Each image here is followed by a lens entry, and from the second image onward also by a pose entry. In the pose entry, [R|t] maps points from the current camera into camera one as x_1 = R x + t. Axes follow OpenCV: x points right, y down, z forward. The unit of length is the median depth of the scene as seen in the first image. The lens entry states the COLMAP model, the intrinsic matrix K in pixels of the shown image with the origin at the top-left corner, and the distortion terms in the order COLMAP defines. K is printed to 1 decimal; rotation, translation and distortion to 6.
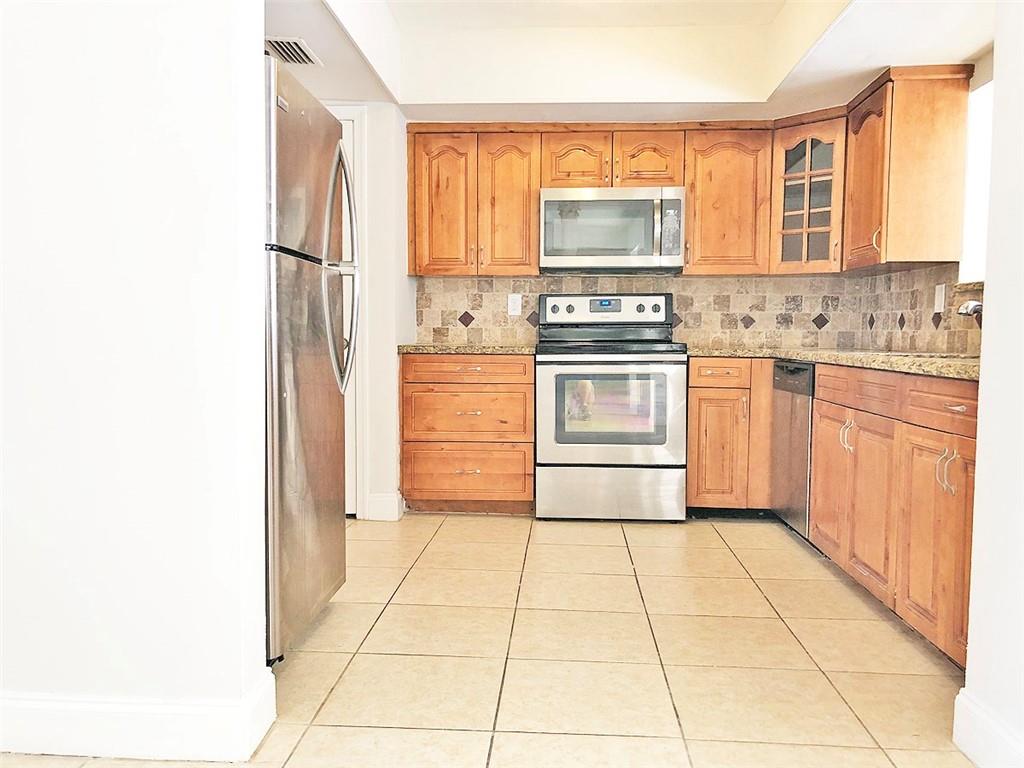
lens RADIAL K [[844.1, 0, 501.7], [0, 844.1, 377.4], [0, 0, 1]] dist [0.034470, -0.027268]
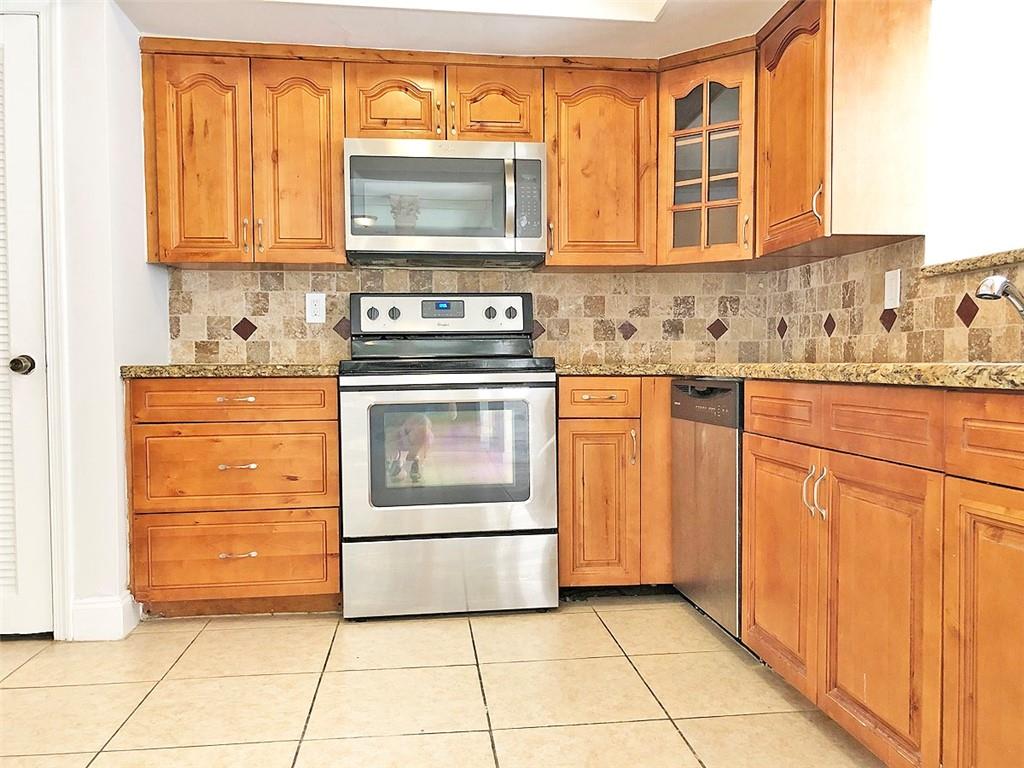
lens RADIAL K [[844.1, 0, 513.9], [0, 844.1, 384.9], [0, 0, 1]] dist [0.034470, -0.027268]
pose [[0.982116, -0.018547, 0.187360, 0.050389], [0.023414, 0.999443, -0.023797, -0.000822], [-0.186815, 0.027758, 0.982003, 0.302811]]
